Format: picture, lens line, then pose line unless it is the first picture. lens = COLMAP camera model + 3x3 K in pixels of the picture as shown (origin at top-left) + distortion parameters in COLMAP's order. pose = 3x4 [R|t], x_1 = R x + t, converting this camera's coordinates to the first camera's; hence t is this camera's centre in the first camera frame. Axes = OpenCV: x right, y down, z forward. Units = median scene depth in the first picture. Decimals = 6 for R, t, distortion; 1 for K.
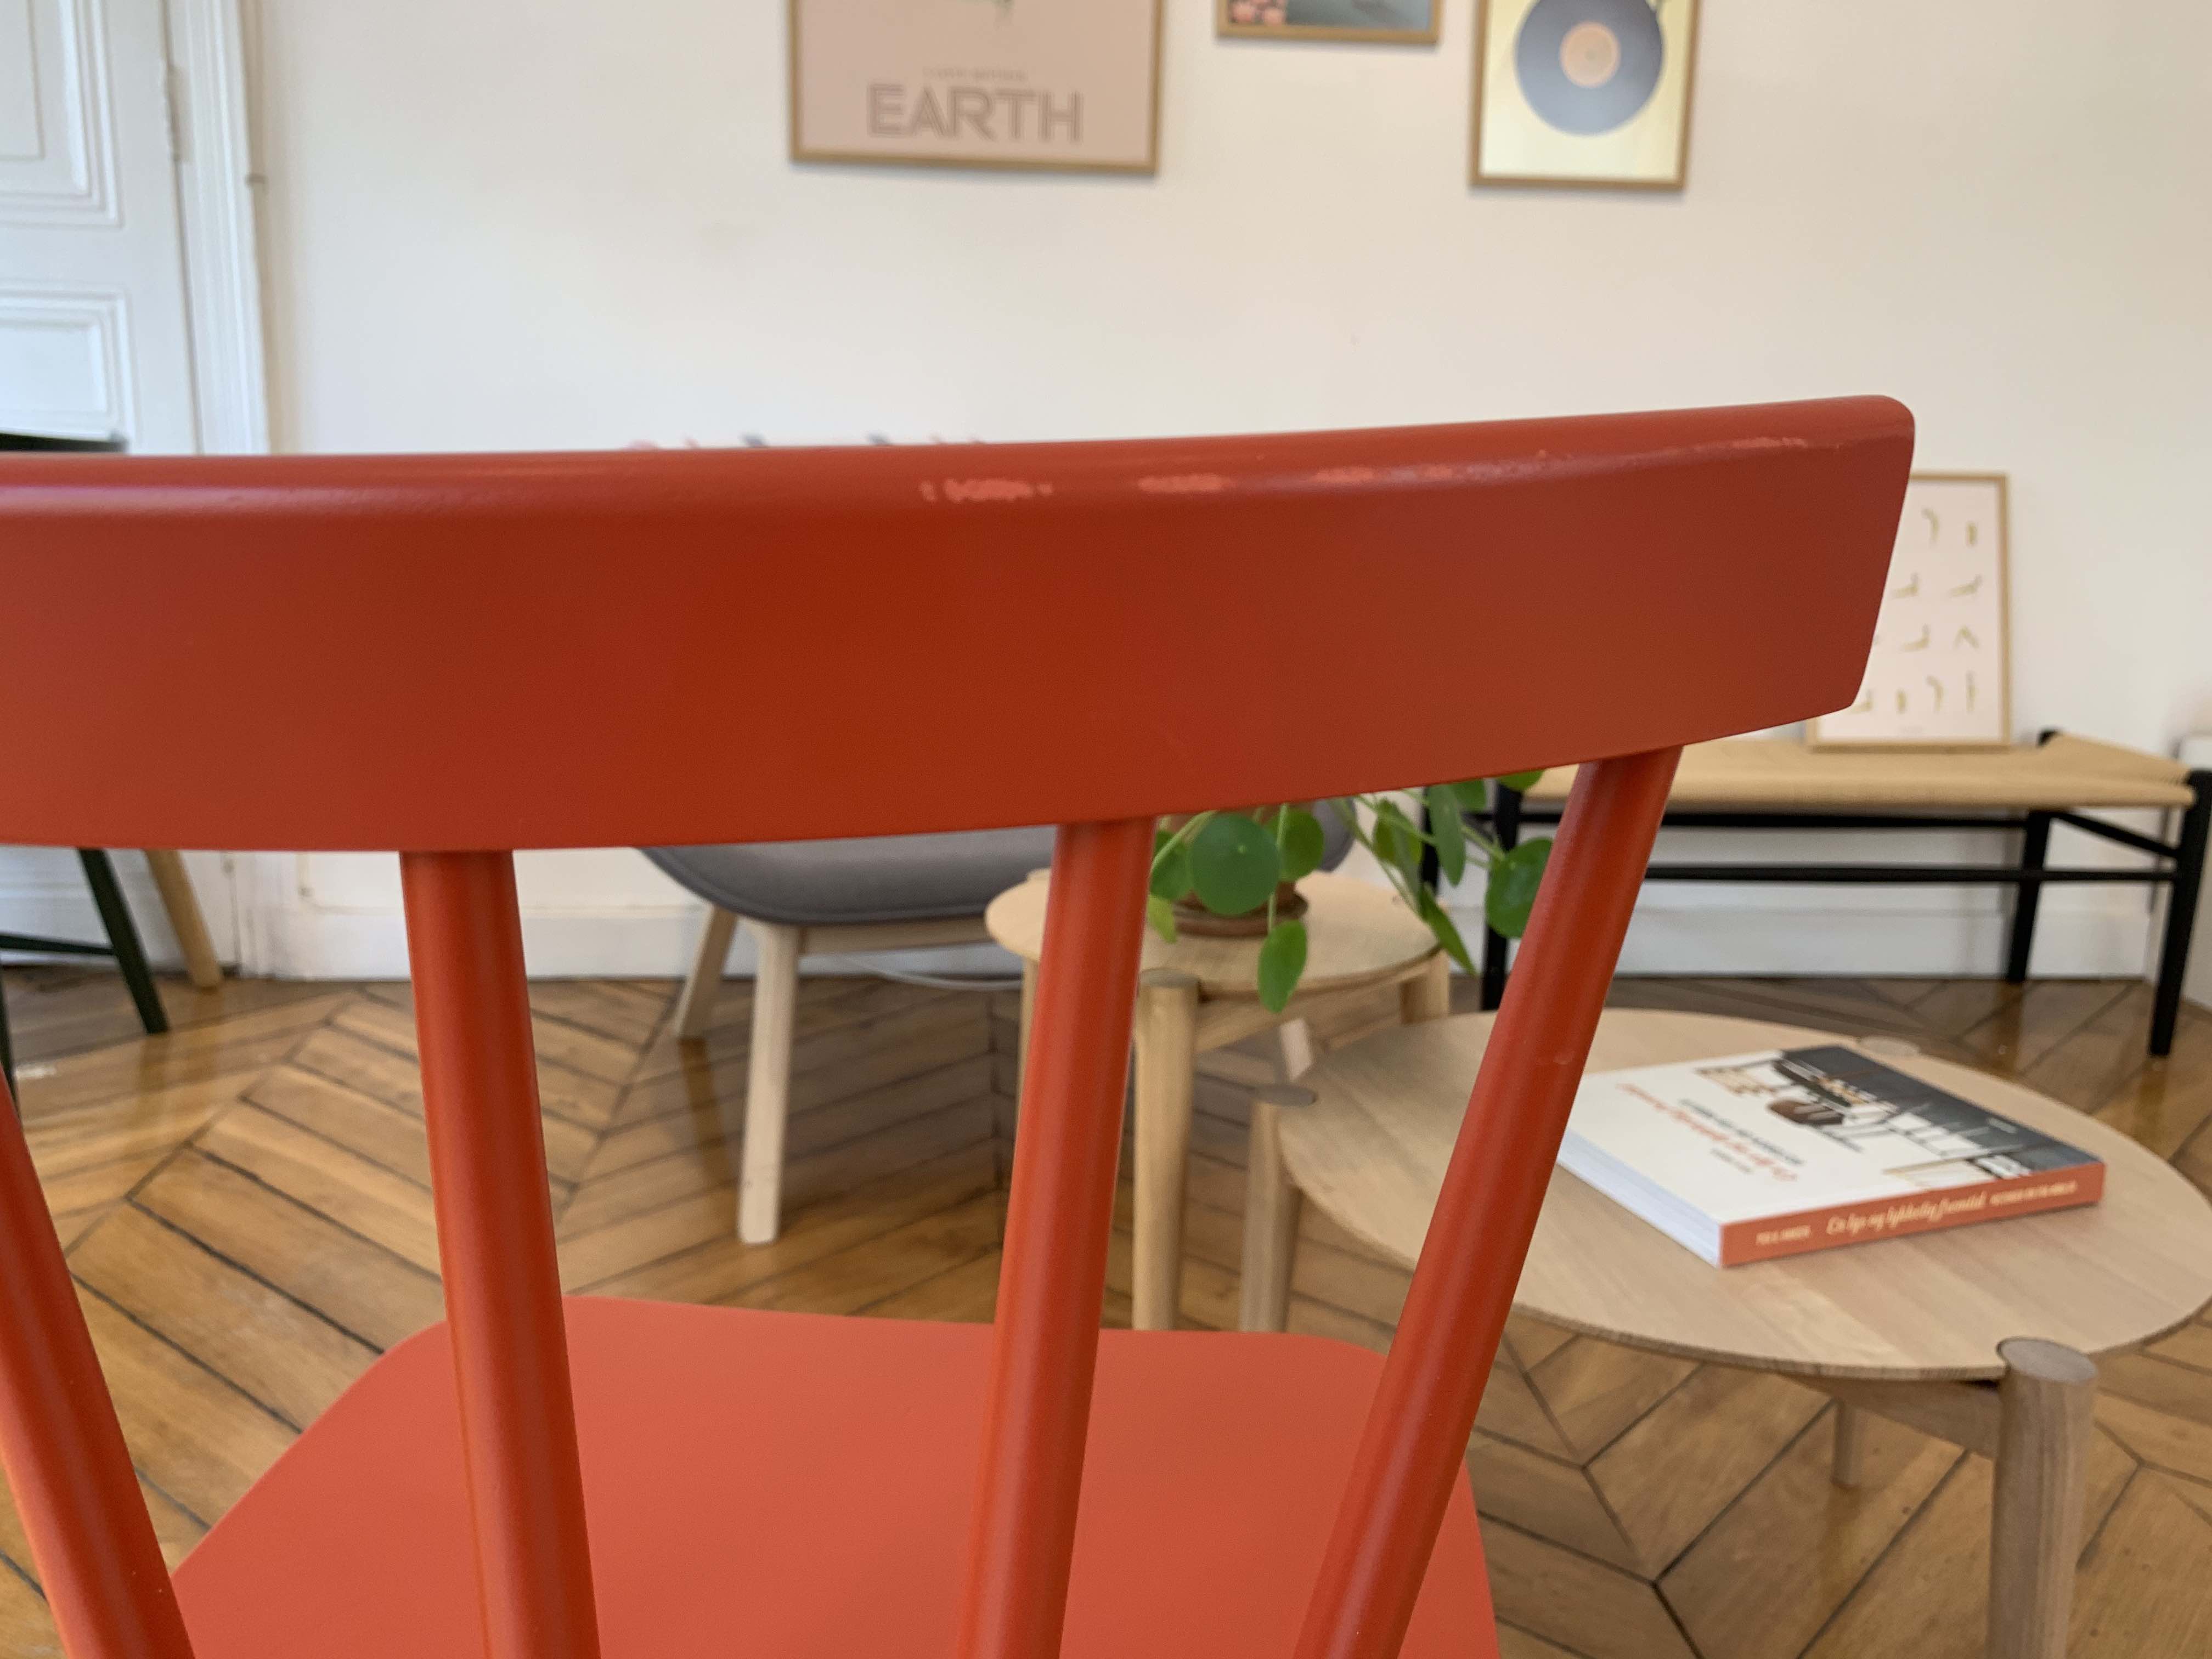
lens RADIAL K [[1880.6, 0, 1106.0], [0, 1880.6, 829.5], [0, 0, 1]] dist [0.052511, 0.001318]
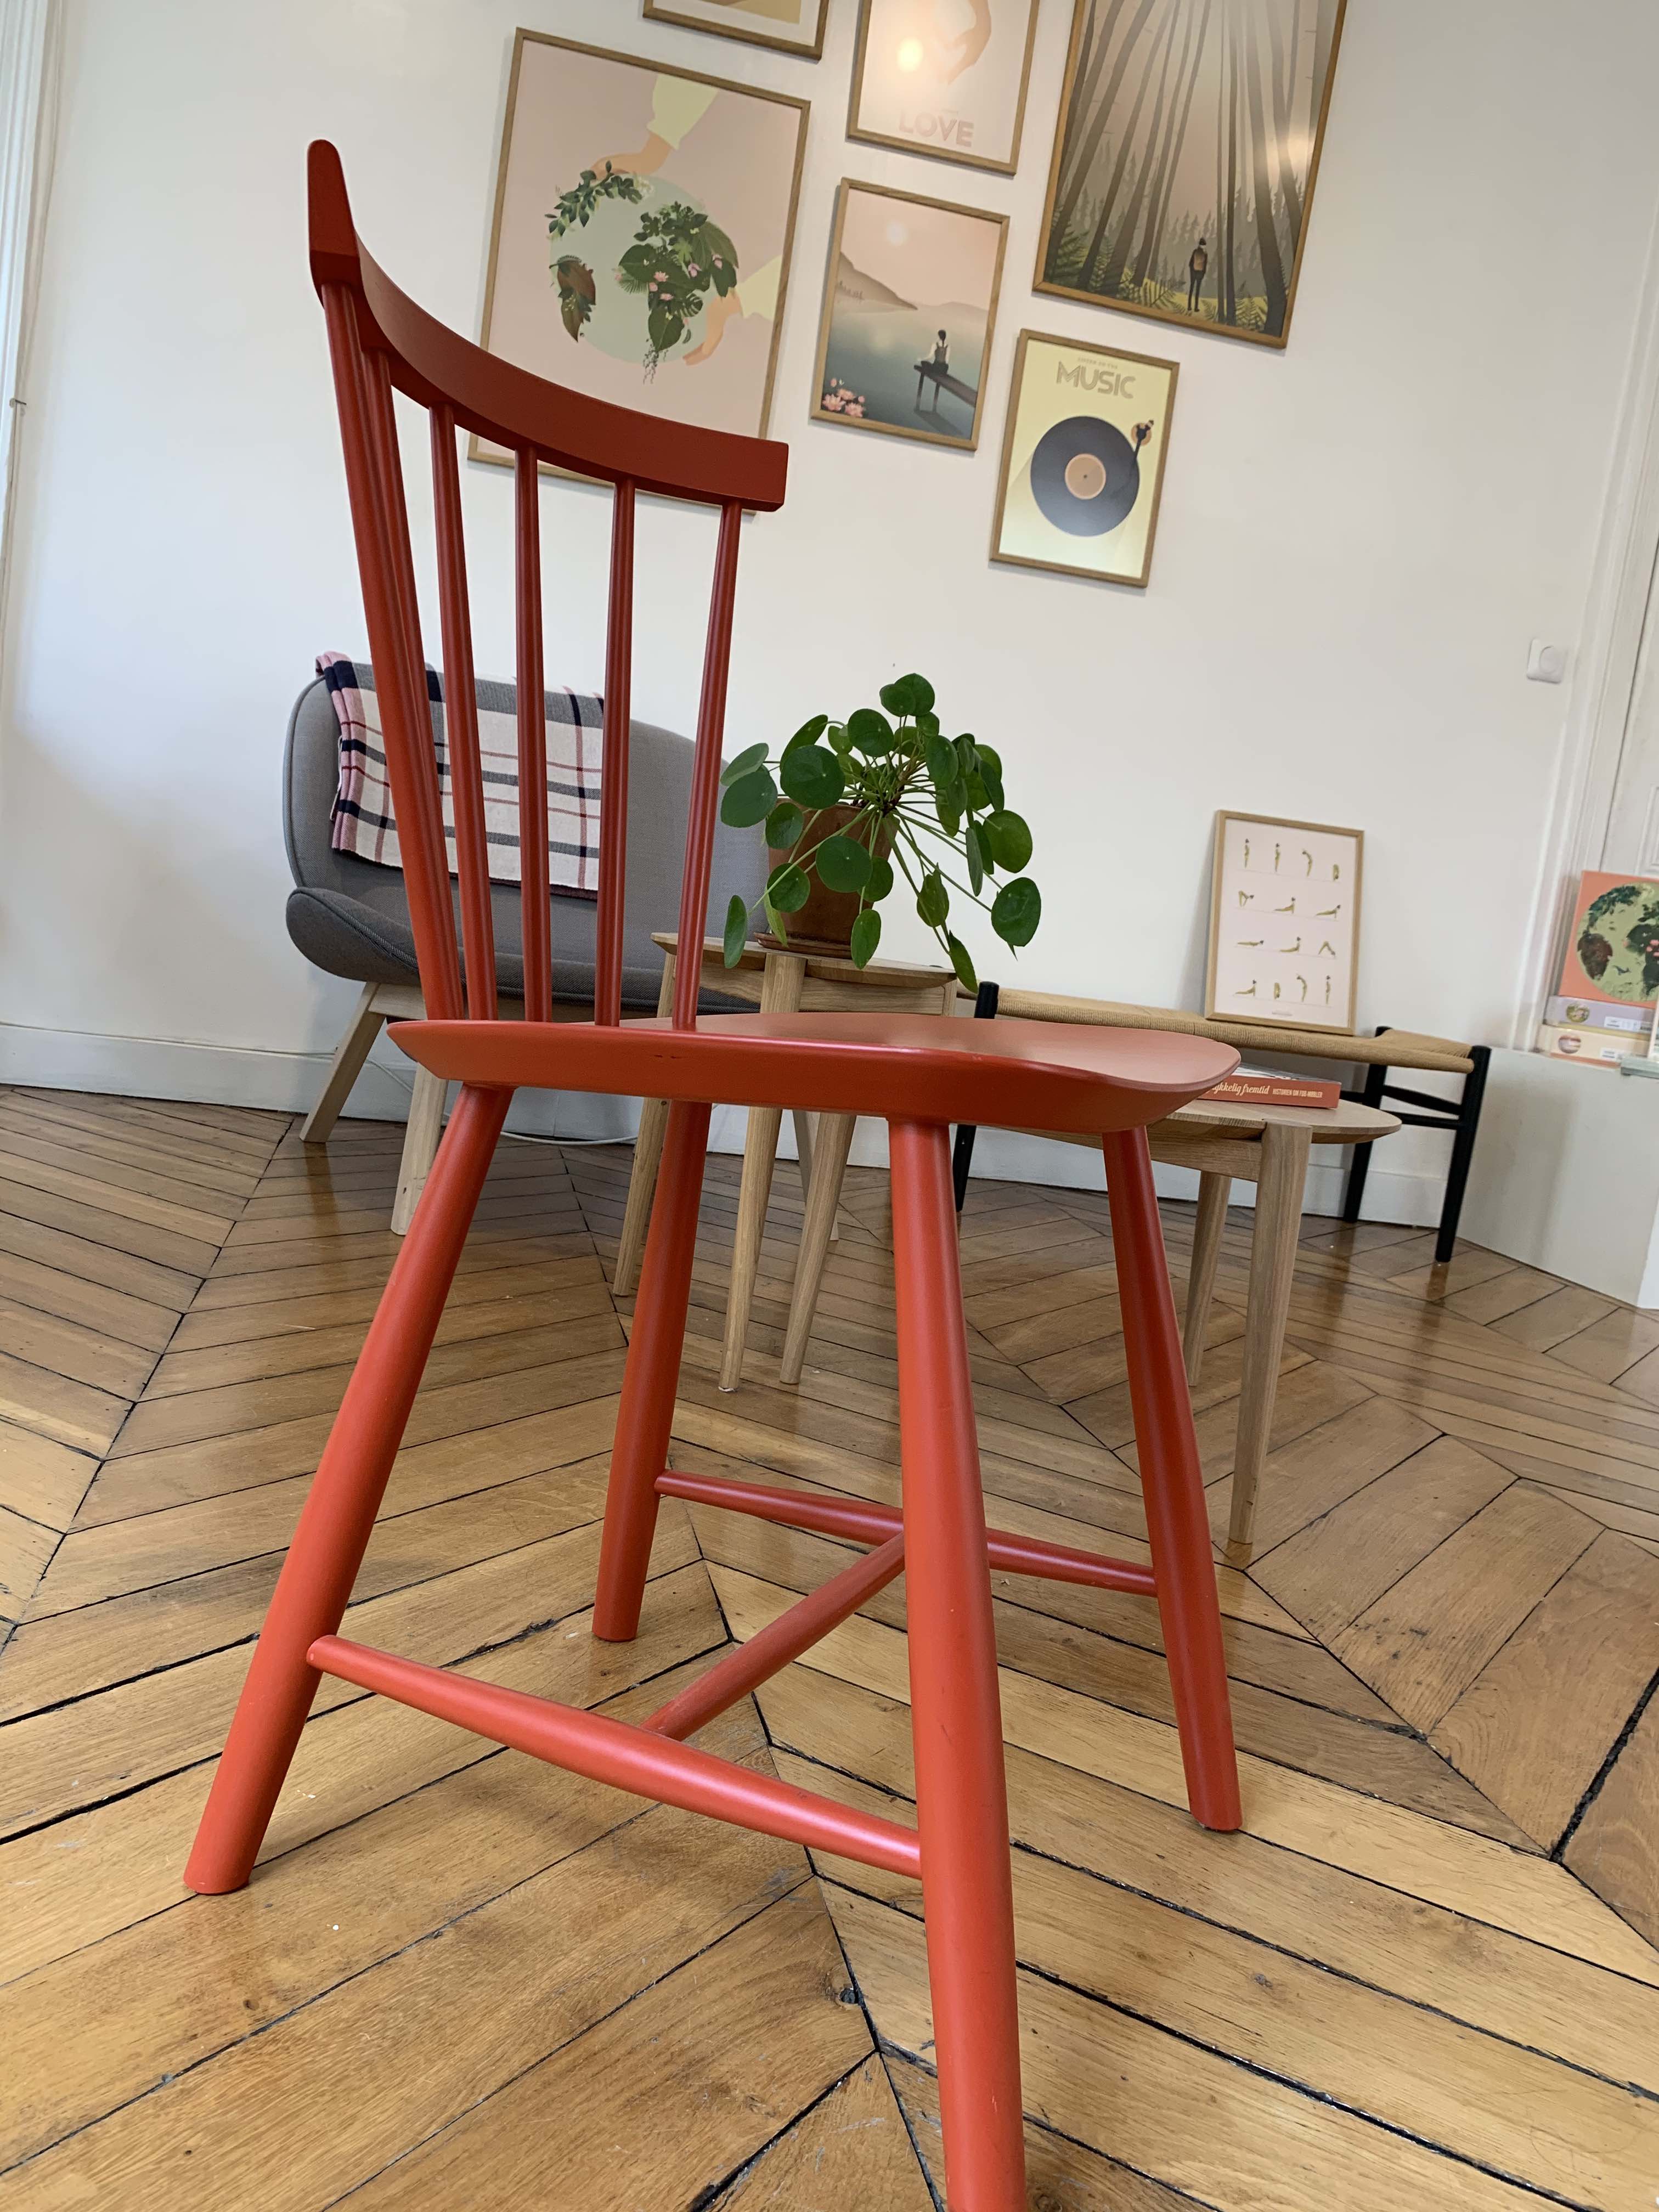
lens RADIAL K [[1880.6, 0, 829.5], [0, 1880.6, 1106.0], [0, 0, 1]] dist [0.052511, 0.001318]
pose [[0.985342, 0.096121, 0.140936, -0.063353], [-0.084590, 0.992727, -0.085658, 0.152723], [-0.148144, 0.072481, 0.986306, -0.235889]]
